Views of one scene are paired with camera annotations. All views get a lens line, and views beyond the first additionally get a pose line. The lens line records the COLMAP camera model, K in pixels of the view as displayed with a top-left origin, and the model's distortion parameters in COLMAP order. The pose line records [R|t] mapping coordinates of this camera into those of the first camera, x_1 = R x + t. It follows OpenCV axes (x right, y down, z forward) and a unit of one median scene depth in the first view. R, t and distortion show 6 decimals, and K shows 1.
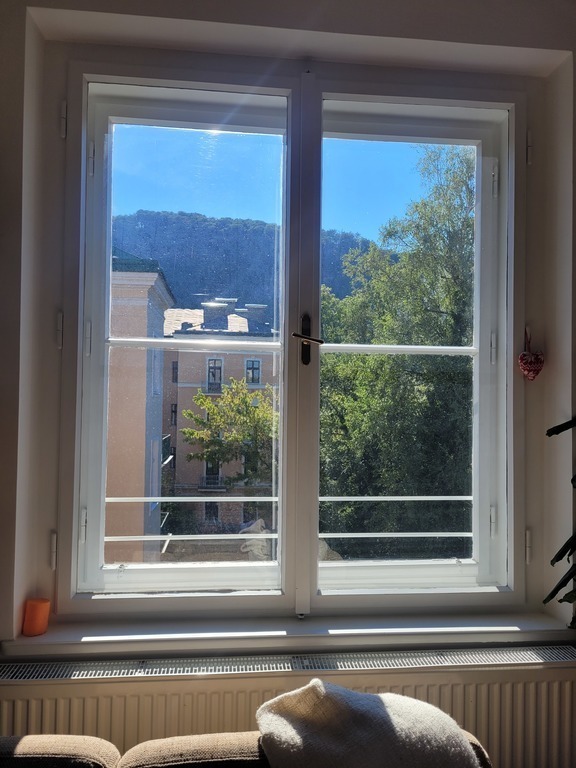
lens RADIAL K [[569.6, 0, 288.0], [0, 569.6, 384.0], [0, 0, 1]] dist [0.003643, 0.000681]
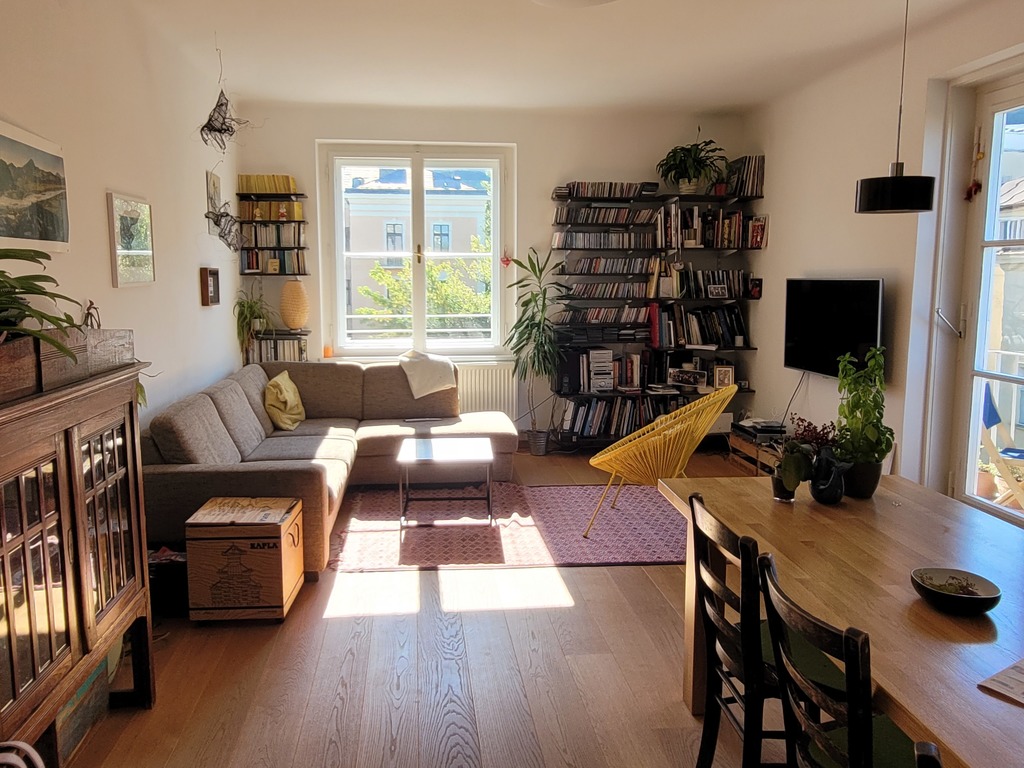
lens RADIAL K [[828.4, 0, 512.0], [0, 828.4, 384.0], [0, 0, 1]] dist [-0.001720, -0.000250]
pose [[0.999876, -0.014904, 0.005172, 0.404984], [0.013868, 0.986660, 0.162201, -0.091997], [-0.007520, -0.162110, 0.986744, -2.739347]]
